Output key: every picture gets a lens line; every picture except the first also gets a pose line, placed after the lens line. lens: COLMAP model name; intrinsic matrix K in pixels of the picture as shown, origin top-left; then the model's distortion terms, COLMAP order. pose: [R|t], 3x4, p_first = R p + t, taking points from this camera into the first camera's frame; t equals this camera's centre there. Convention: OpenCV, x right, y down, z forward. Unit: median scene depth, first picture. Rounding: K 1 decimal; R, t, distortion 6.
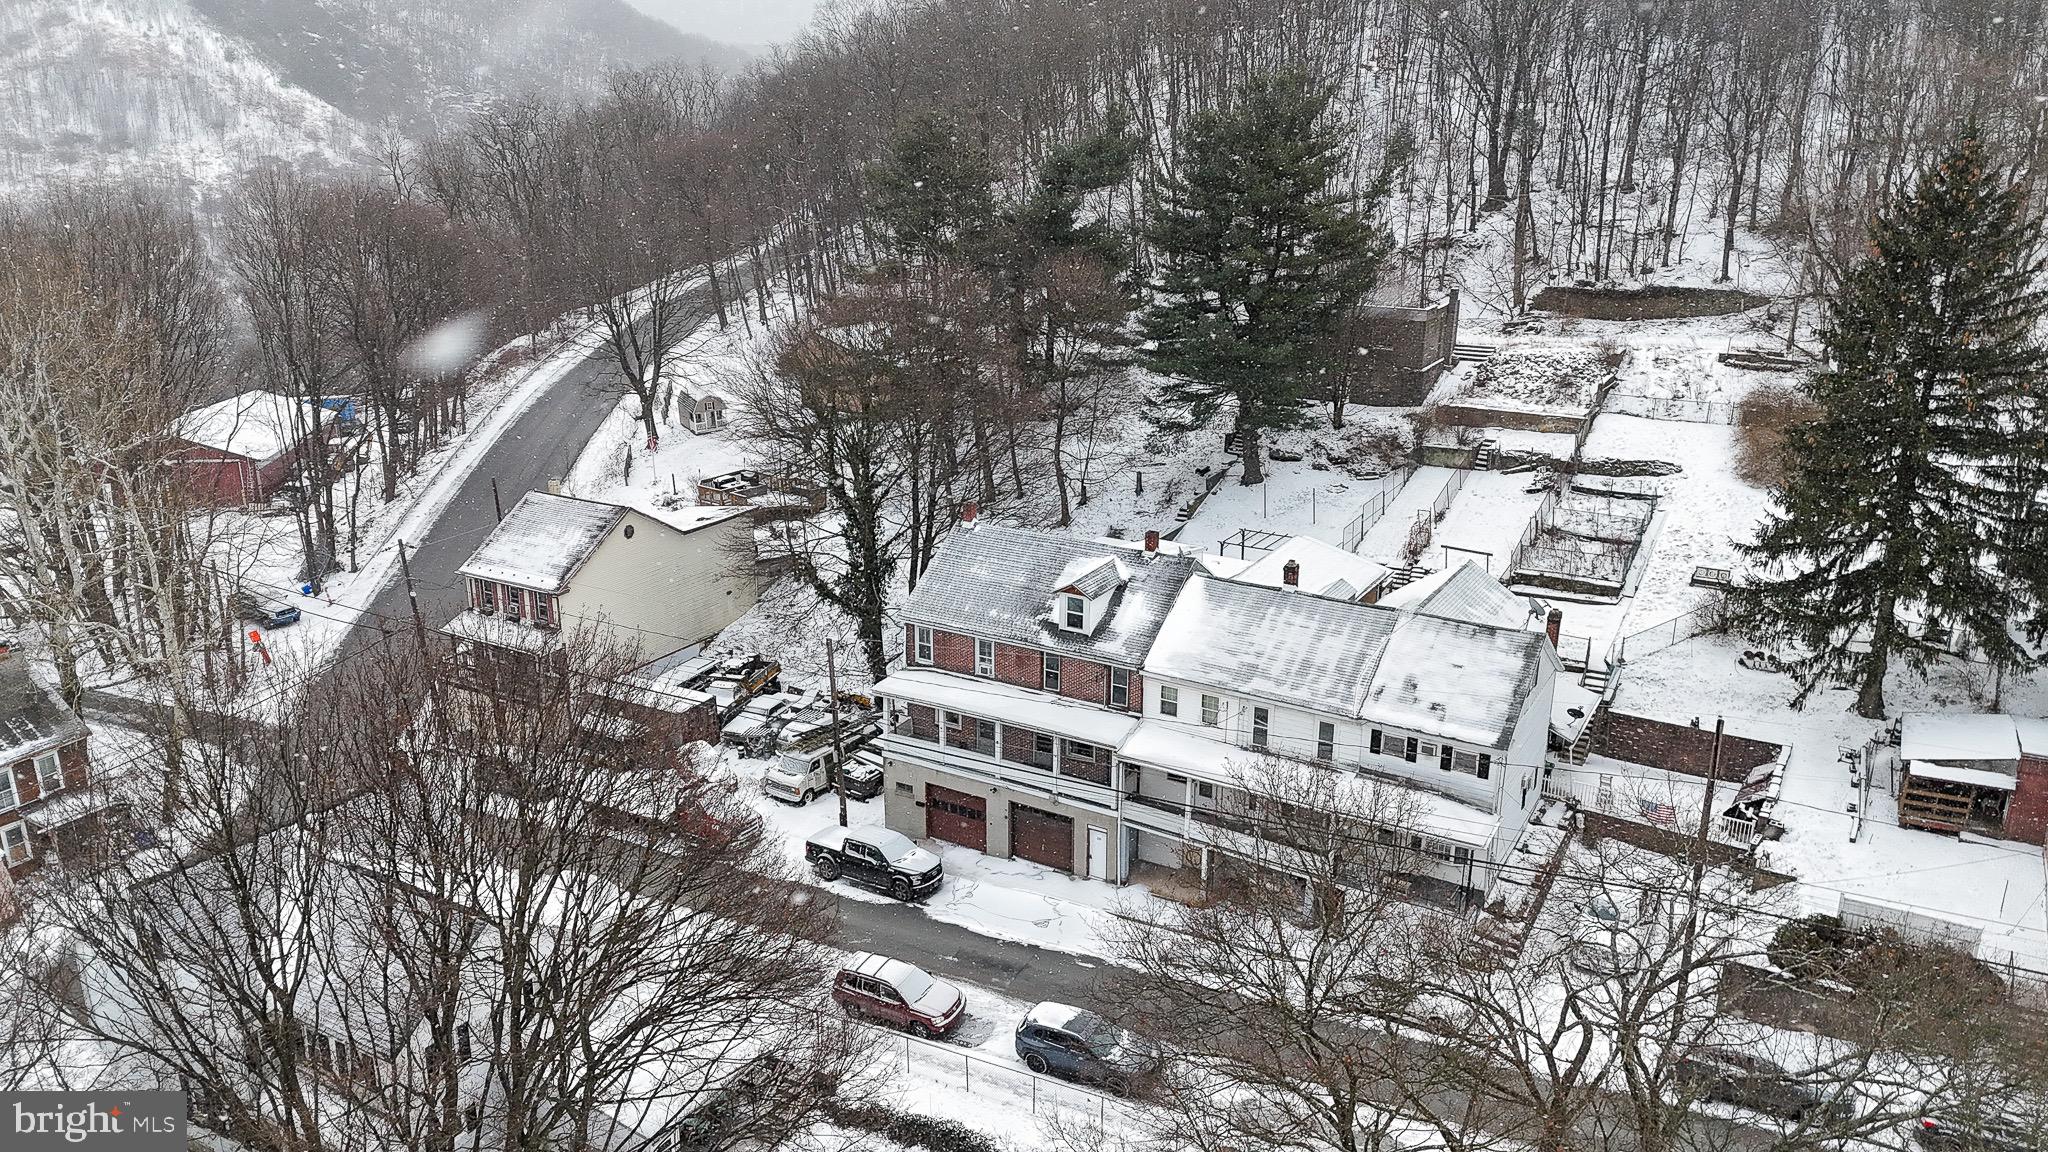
lens RADIAL K [[1480.8, 0, 1021.0], [0, 1480.8, 585.6], [0, 0, 1]] dist [0.095002, -0.100892]
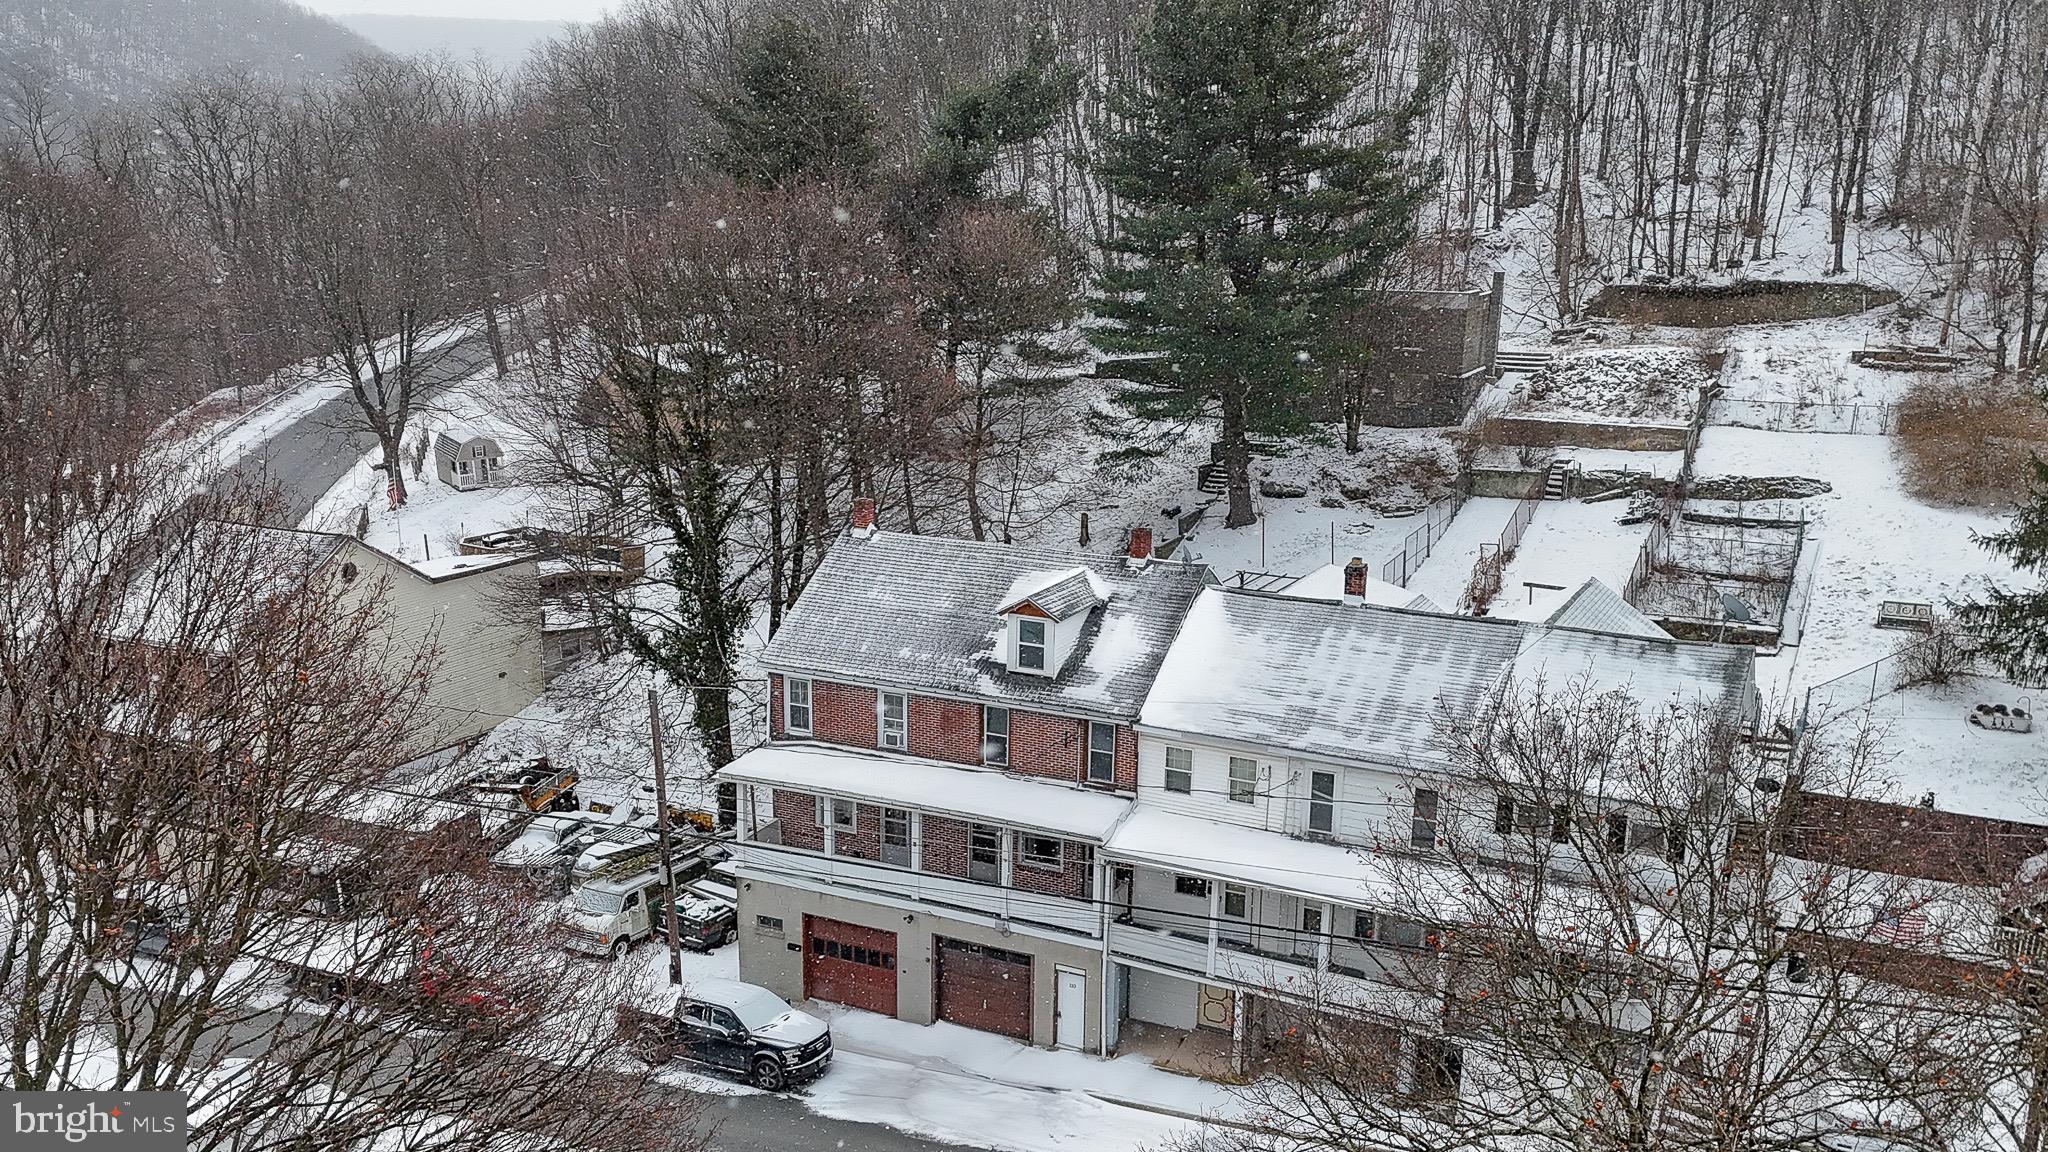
lens RADIAL K [[1783.4, 0, 1022.9], [0, 1783.4, 698.1], [0, 0, 1]] dist [0.096689, -0.109789]
pose [[0.996748, -0.008488, 0.080137, -0.025860], [0.012023, 0.998971, -0.043731, 0.063805], [-0.079684, 0.044552, 0.995824, 0.172494]]
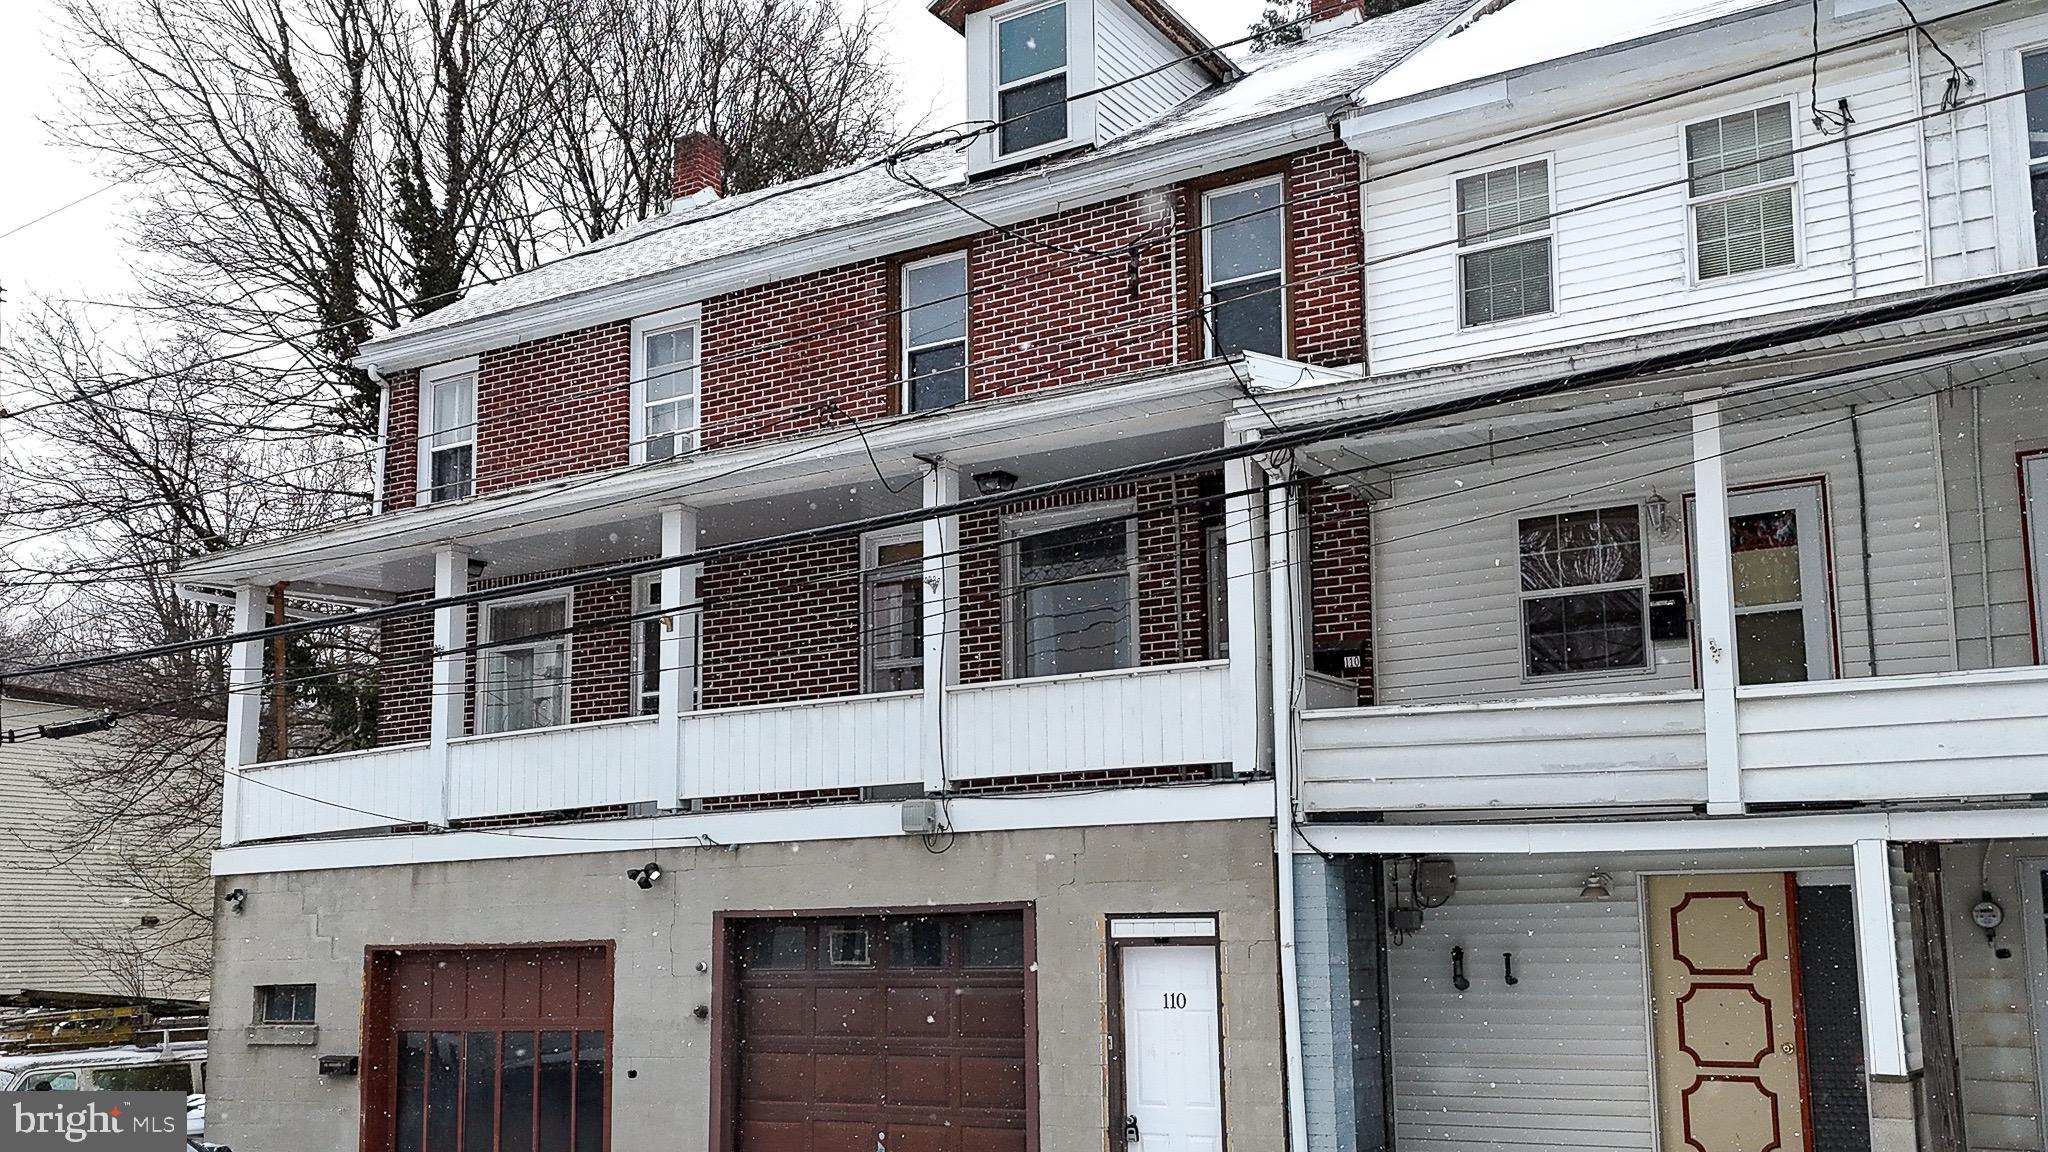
lens RADIAL K [[1966.1, 0, 994.3], [0, 1966.1, 673.4], [0, 0, 1]] dist [0.110860, -0.137836]
pose [[0.999557, -0.014896, -0.025759, 0.030903], [0.001815, 0.894589, -0.446887, 0.197781], [0.029700, 0.446642, 0.894220, 0.631906]]
